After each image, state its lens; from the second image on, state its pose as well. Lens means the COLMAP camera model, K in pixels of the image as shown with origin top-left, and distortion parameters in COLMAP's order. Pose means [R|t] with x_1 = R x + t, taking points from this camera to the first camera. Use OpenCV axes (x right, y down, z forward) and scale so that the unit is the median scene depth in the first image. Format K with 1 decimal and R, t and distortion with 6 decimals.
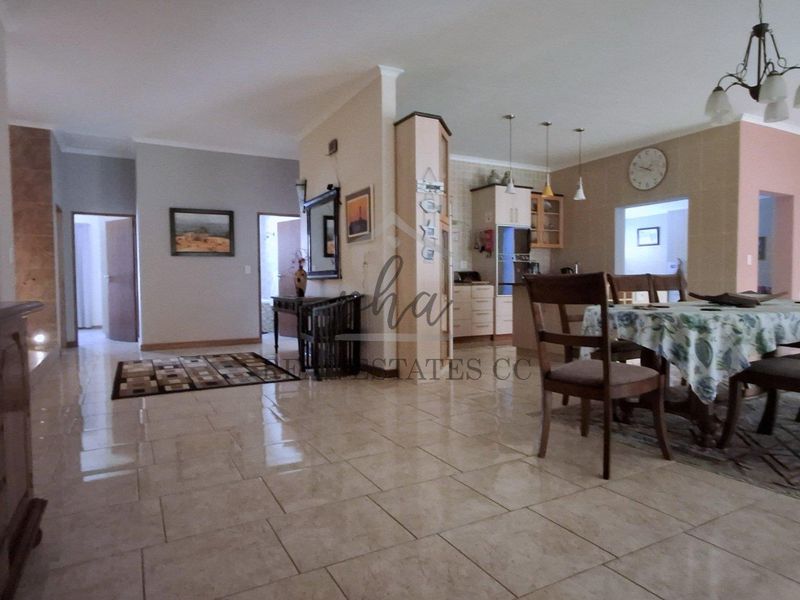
lens RADIAL K [[496.6, 0, 405.5], [0, 496.6, 298.4], [0, 0, 1]] dist [0.008791, -0.000933]
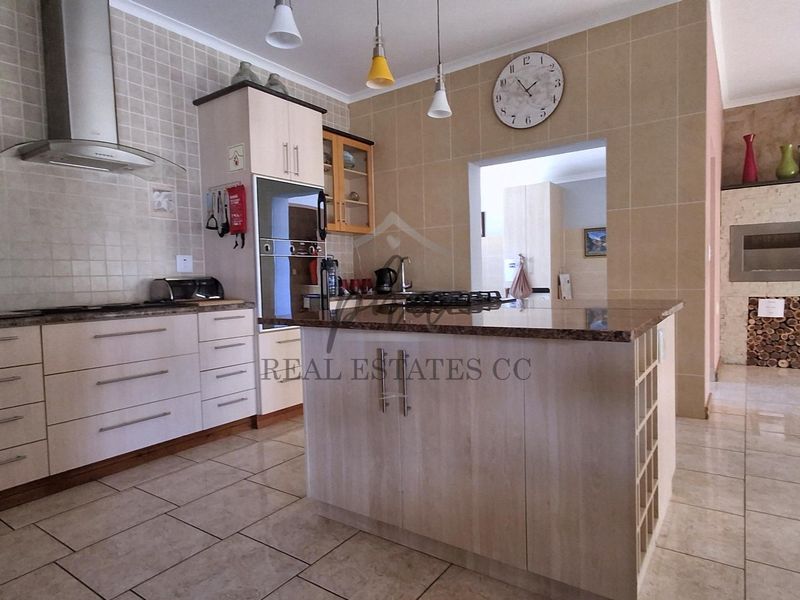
lens RADIAL K [[496.6, 0, 400.2], [0, 496.6, 300.4], [0, 0, 1]] dist [0.008791, -0.000933]
pose [[0.903717, -0.034644, 0.426726, 0.156491], [0.032846, 0.999393, 0.011574, -0.051650], [-0.426868, 0.003557, 0.904307, 0.787281]]
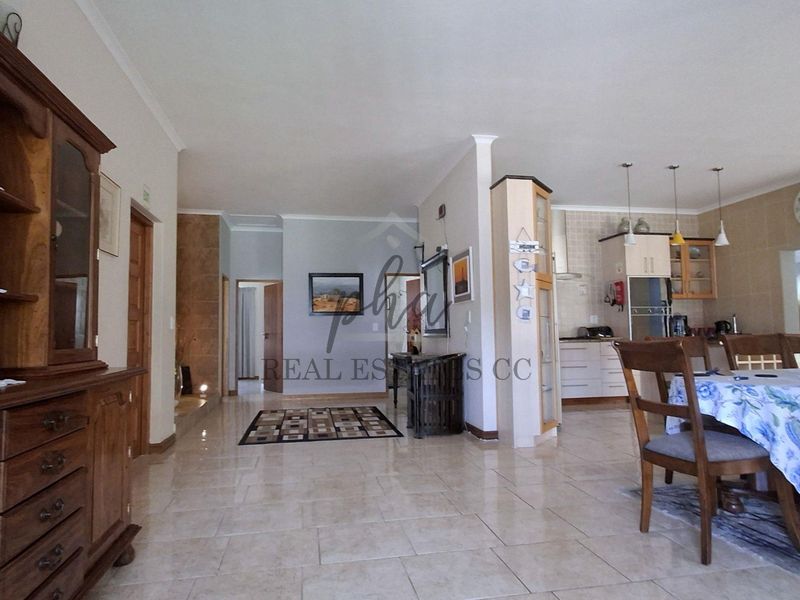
lens RADIAL K [[509.8, 0, 406.1], [0, 509.8, 297.8], [0, 0, 1]] dist [-0.000118, 0.009336]
pose [[0.952241, -0.026048, -0.304235, 0.115037], [-0.005128, 0.994850, -0.101230, -0.015061], [0.305305, 0.097955, 0.947203, -0.025188]]
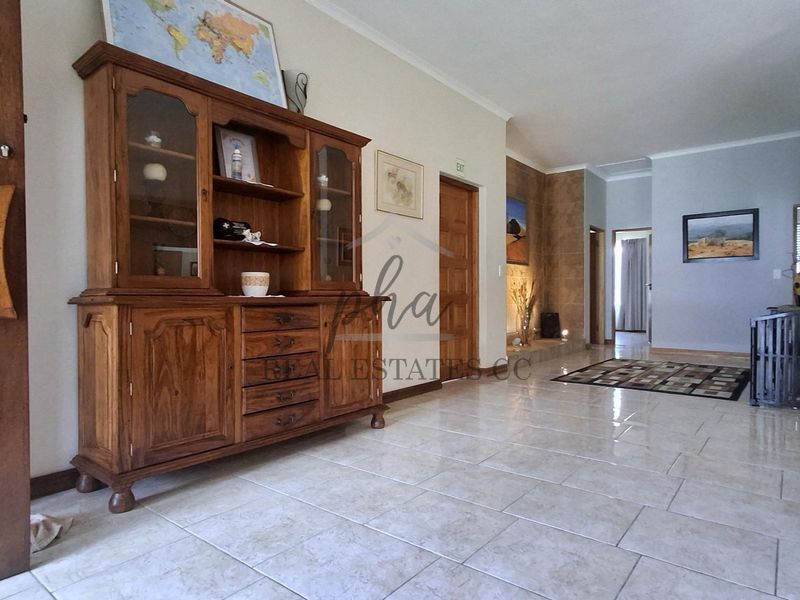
lens RADIAL K [[496.6, 0, 397.4], [0, 496.6, 298.9], [0, 0, 1]] dist [0.008791, -0.000933]
pose [[0.377481, 0.014278, -0.925907, 0.334415], [-0.031741, 0.999493, 0.002472, 0.003359], [0.925473, 0.028456, 0.377742, 0.120816]]
